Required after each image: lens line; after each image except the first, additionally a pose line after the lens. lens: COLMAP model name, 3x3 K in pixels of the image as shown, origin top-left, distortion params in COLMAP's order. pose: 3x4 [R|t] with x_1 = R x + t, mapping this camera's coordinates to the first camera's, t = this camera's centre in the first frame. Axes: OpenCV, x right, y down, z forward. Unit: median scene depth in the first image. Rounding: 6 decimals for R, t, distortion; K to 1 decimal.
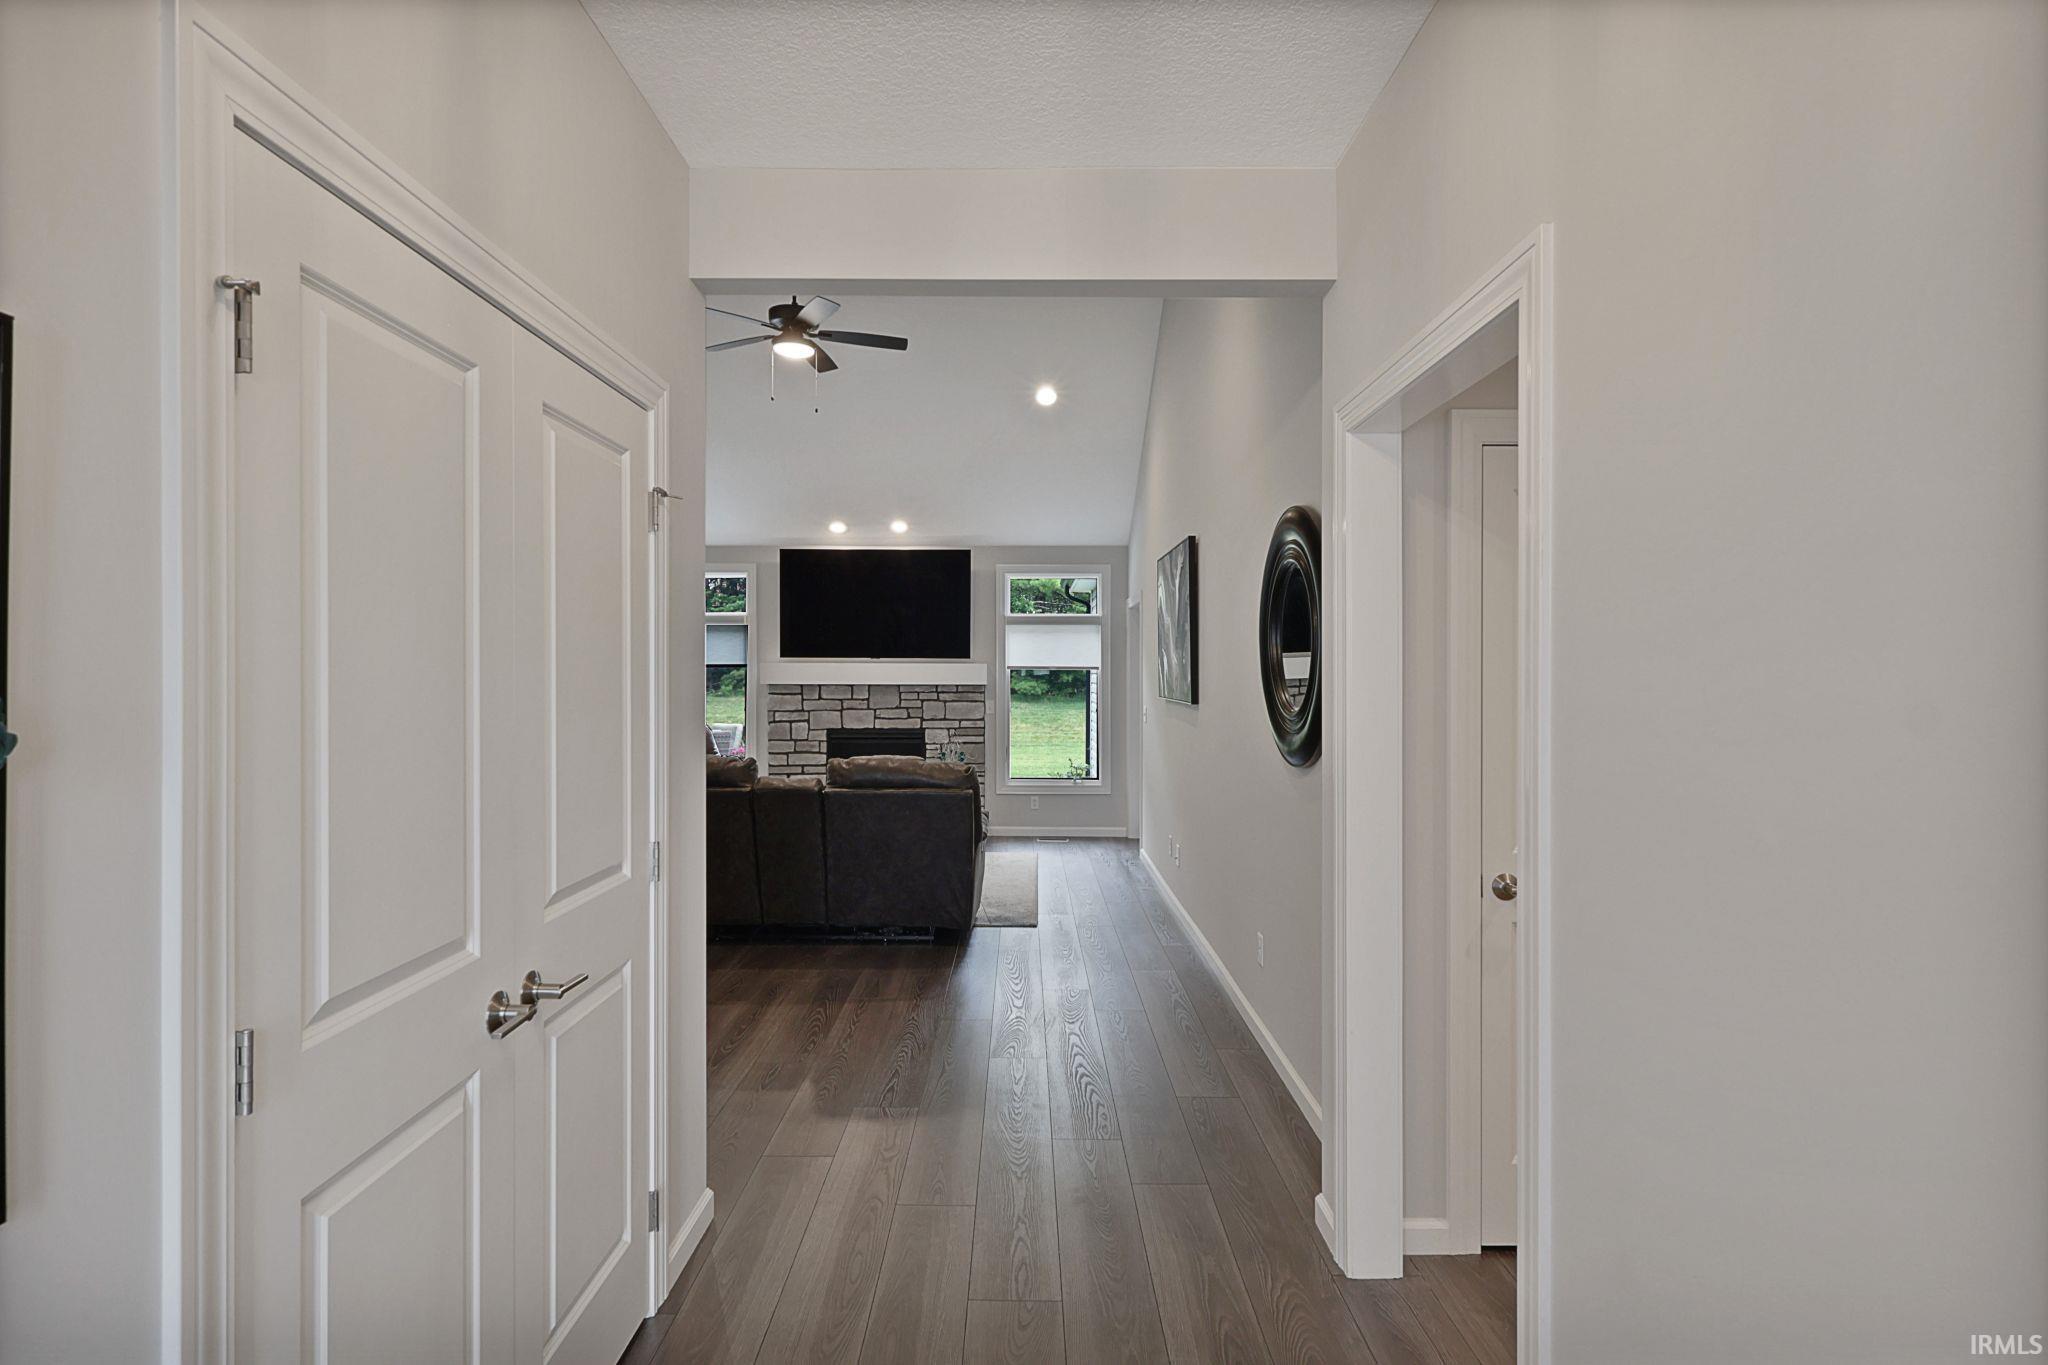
lens RADIAL K [[973.1, 0, 1029.6], [0, 973.1, 670.6], [0, 0, 1]] dist [0.001971, 0.002837]
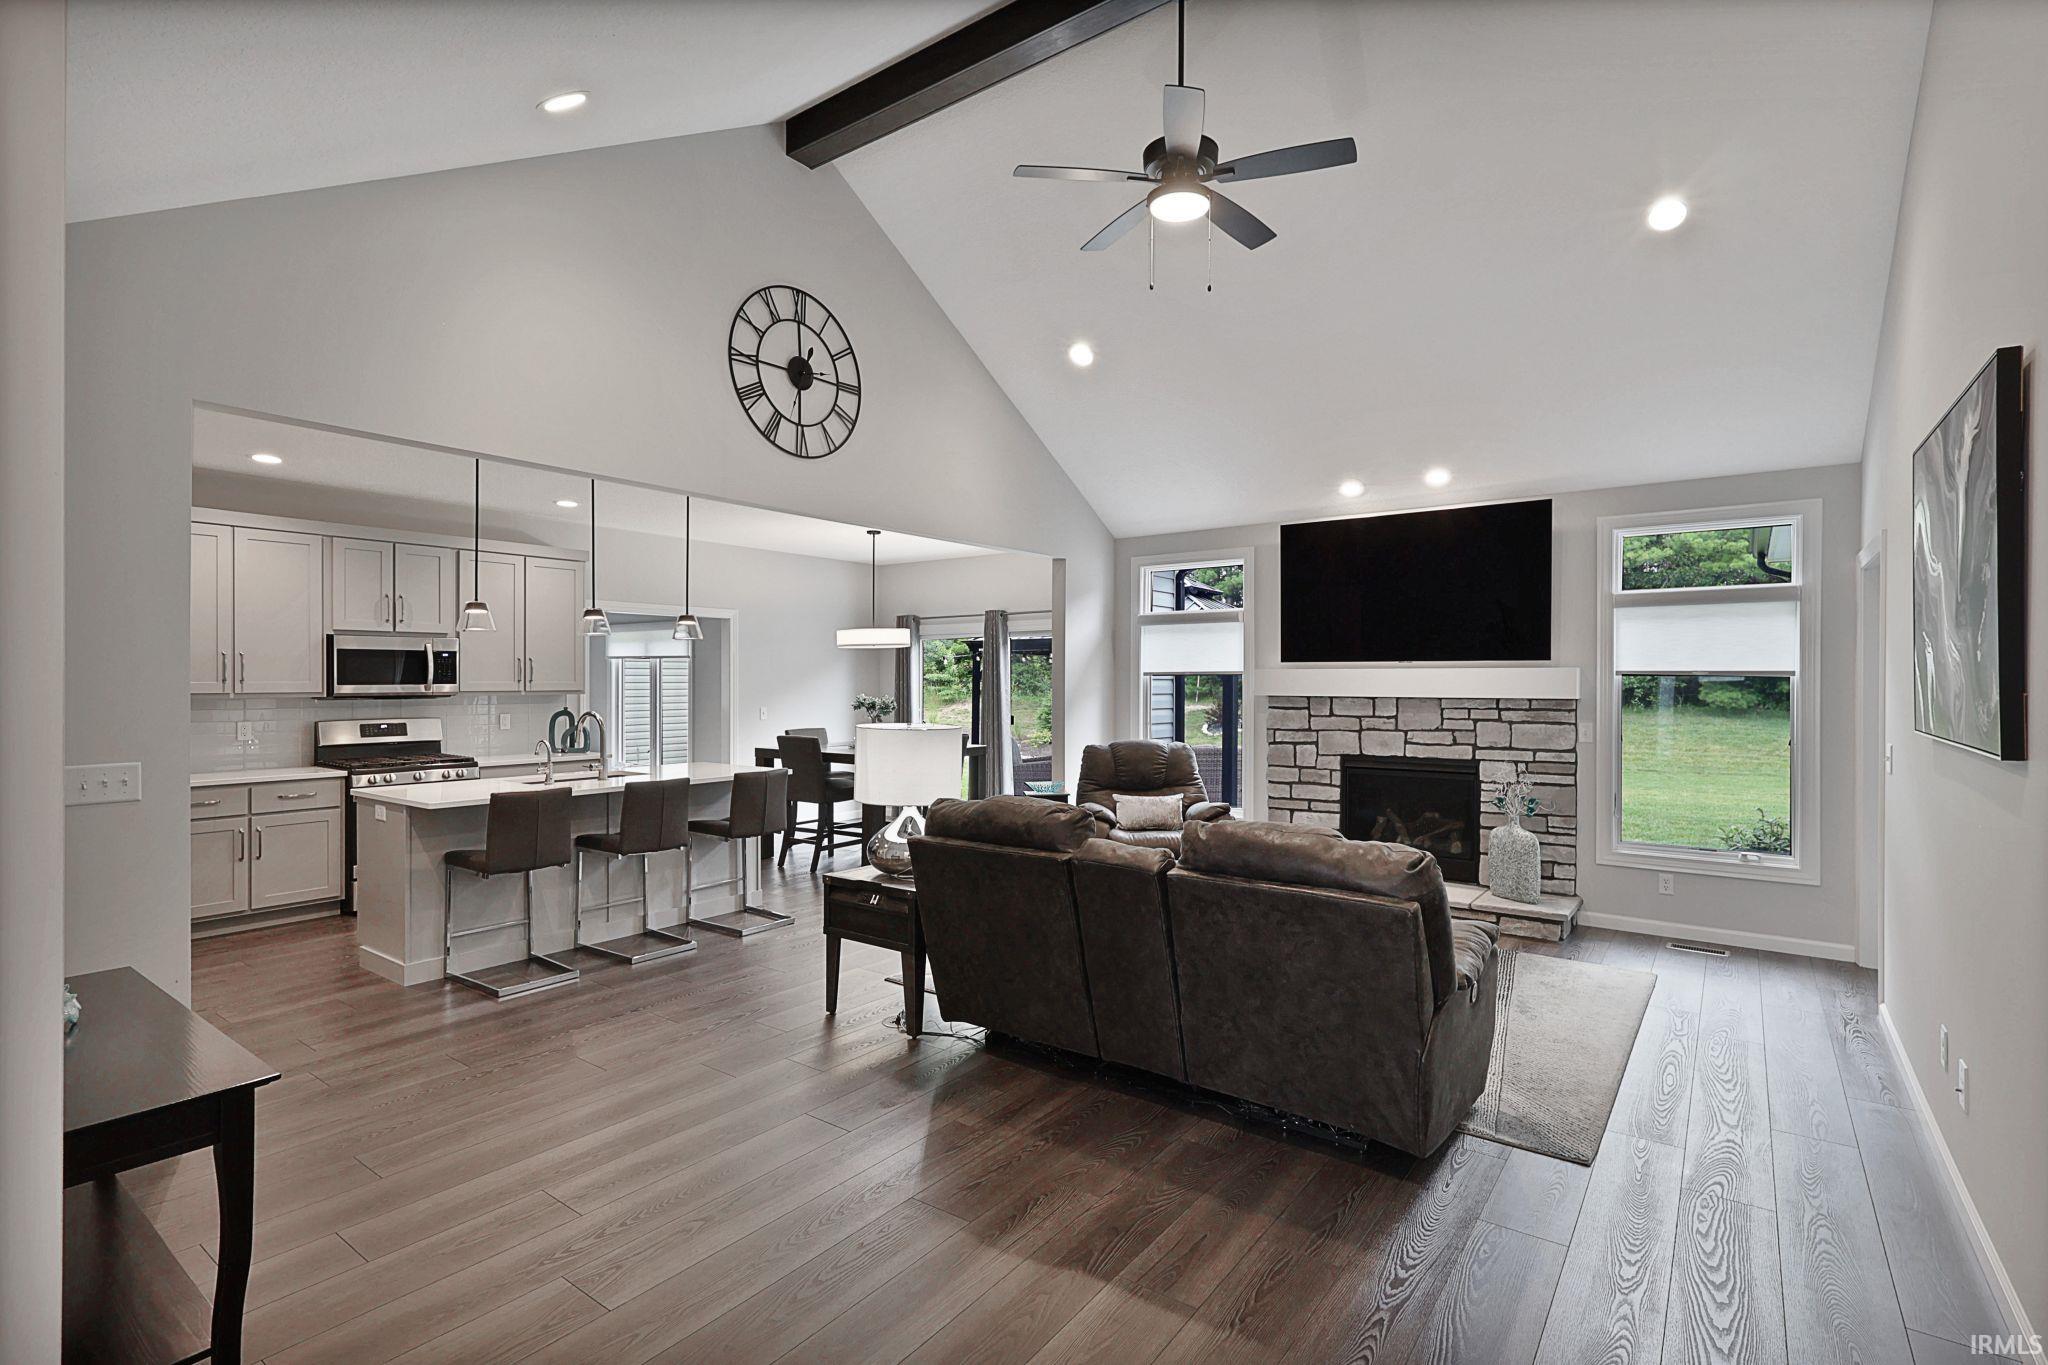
lens RADIAL K [[973.1, 0, 1019.8], [0, 973.1, 684.9], [0, 0, 1]] dist [0.001971, 0.002837]
pose [[0.806069, 0.001061, -0.591820, 0.042009], [0.003093, 0.999977, 0.006006, -0.000341], [0.591813, -0.006672, 0.806048, 0.233108]]
